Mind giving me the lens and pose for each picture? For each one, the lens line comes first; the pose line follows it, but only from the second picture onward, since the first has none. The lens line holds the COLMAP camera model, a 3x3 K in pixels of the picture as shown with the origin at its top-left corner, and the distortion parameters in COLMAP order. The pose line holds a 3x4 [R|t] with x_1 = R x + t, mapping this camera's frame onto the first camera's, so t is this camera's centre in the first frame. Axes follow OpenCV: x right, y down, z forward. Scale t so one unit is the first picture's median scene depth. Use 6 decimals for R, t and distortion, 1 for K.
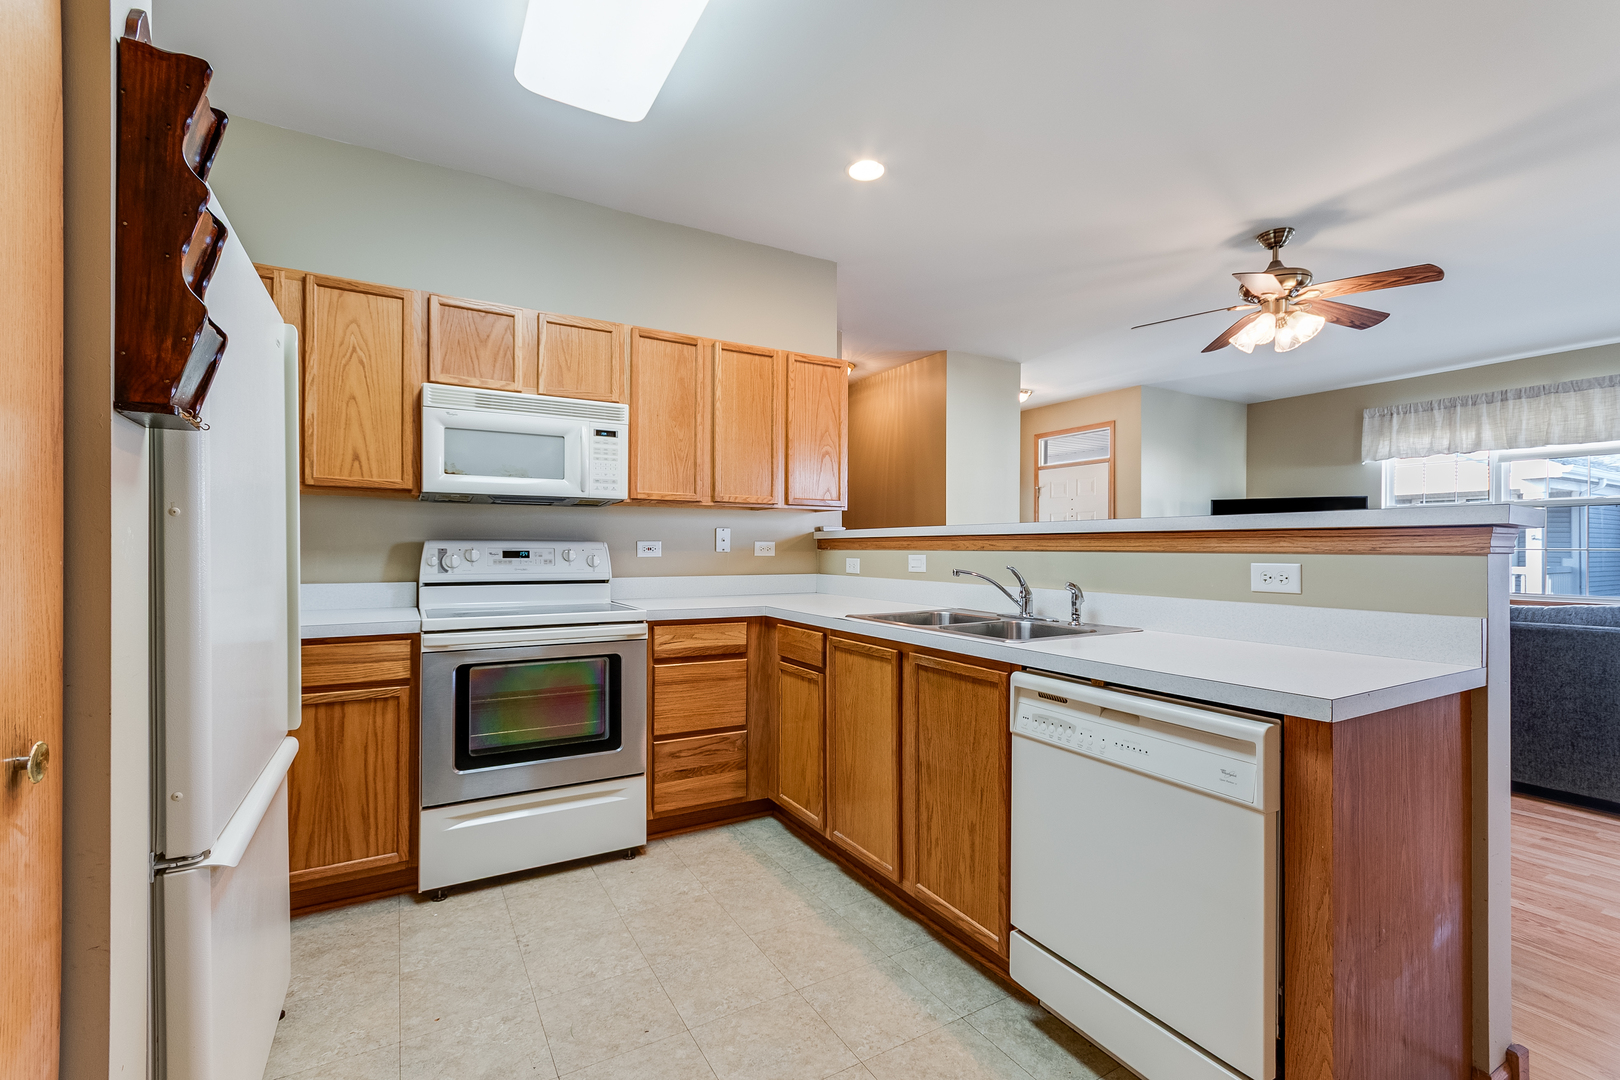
lens RADIAL K [[698.5, 0, 807.1], [0, 698.5, 545.2], [0, 0, 1]] dist [0.001538, 0.000575]
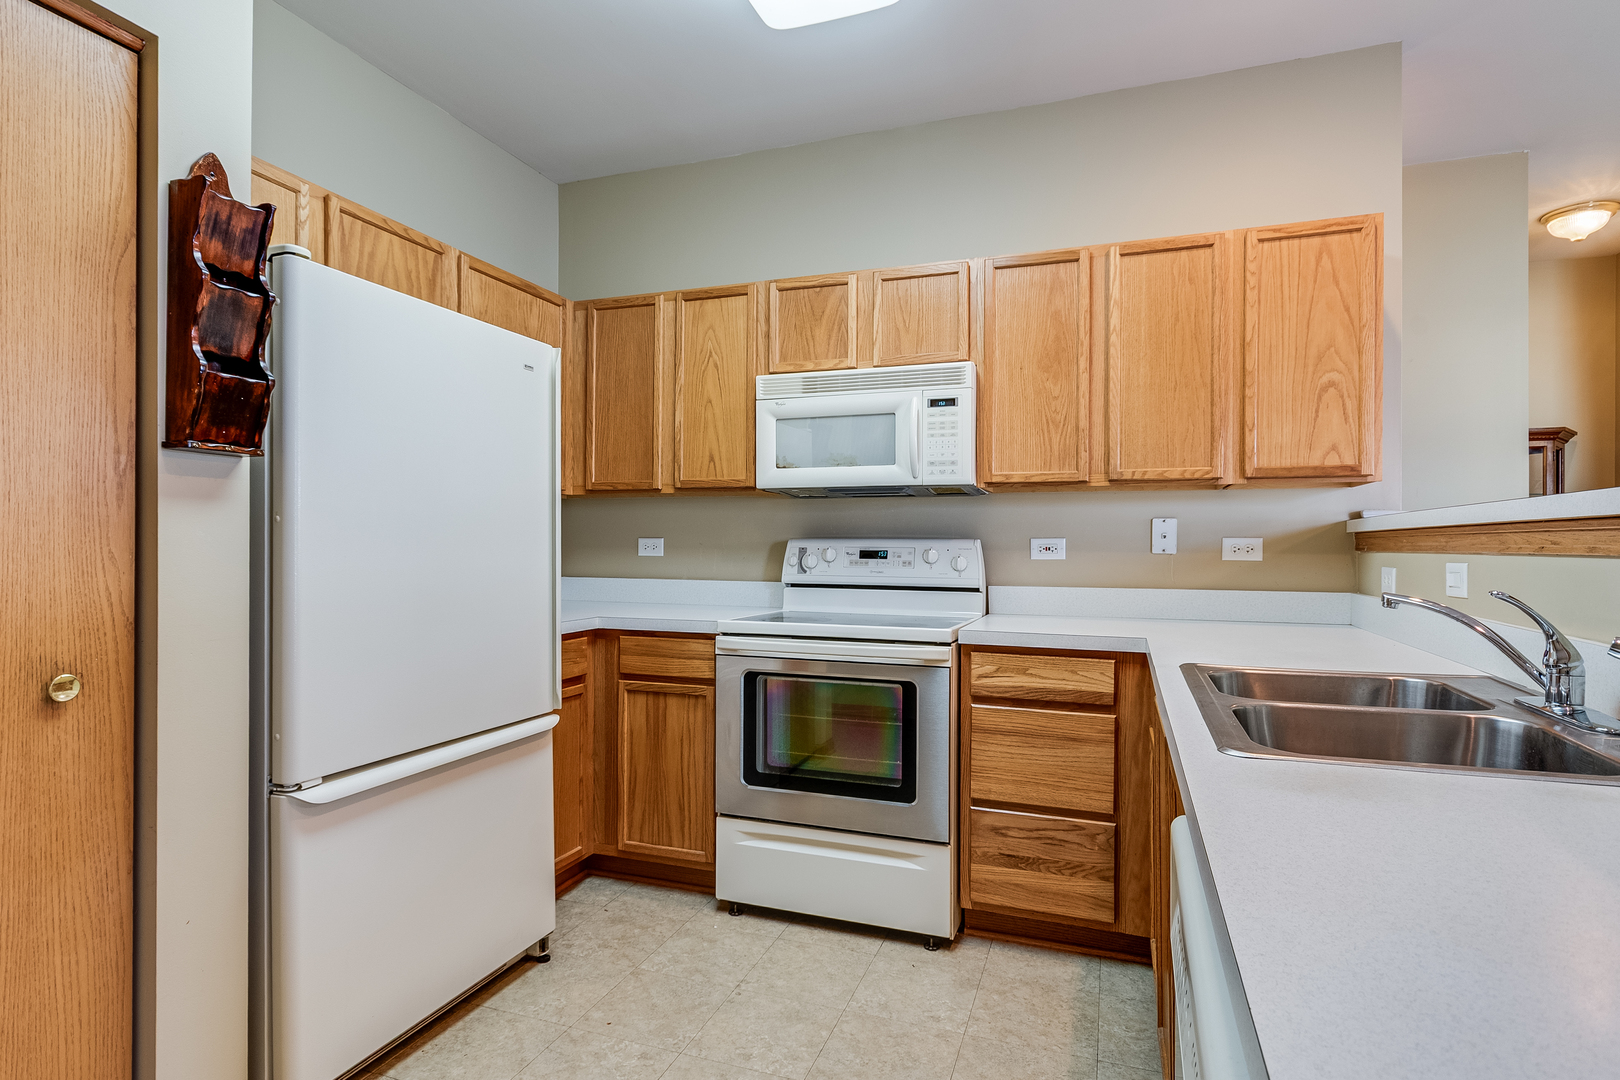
lens RADIAL K [[840.0, 0, 810.0], [0, 840.0, 540.0], [0, 0, 1]] dist [0.000835, -0.000759]
pose [[0.645932, -0.003654, -0.763387, 0.351904], [0.000455, 0.999990, -0.004402, -0.000238], [0.763395, 0.002497, 0.645927, 0.279336]]
